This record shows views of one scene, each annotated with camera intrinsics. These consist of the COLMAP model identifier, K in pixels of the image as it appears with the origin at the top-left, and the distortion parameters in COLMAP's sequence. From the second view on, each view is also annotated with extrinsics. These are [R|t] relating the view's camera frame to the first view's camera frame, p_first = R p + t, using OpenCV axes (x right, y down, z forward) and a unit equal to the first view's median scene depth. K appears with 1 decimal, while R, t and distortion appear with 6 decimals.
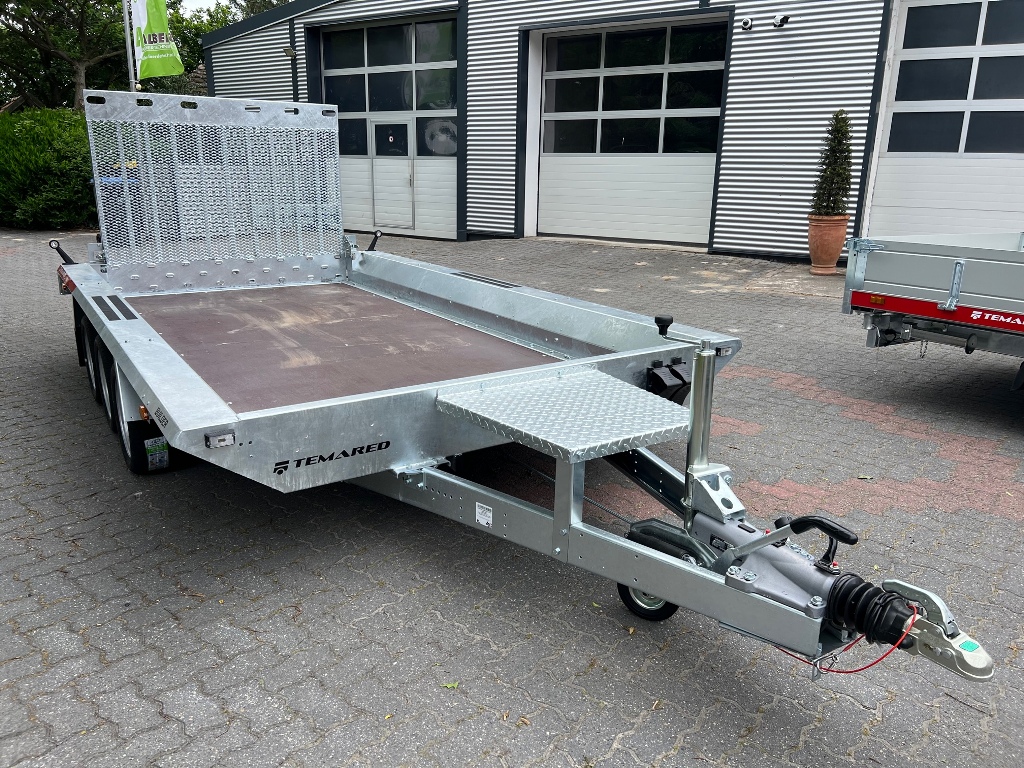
lens RADIAL K [[763.8, 0, 512.0], [0, 763.8, 384.0], [0, 0, 1]] dist [-0.006539, -0.003387]
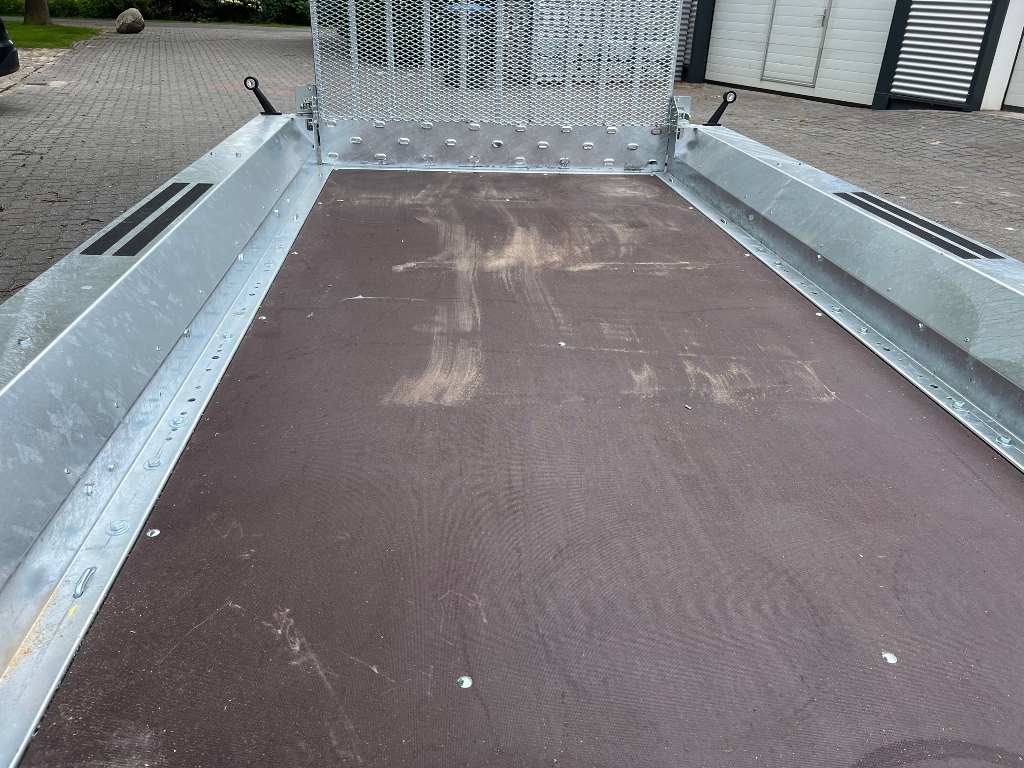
lens RADIAL K [[773.1, 0, 507.8], [0, 773.1, 382.4], [0, 0, 1]] dist [0.076003, -0.099274]
pose [[0.882769, 0.219476, -0.415390, -0.024067], [-0.145940, 0.968536, 0.201591, -0.078604], [0.446565, -0.117336, 0.887024, 0.353108]]
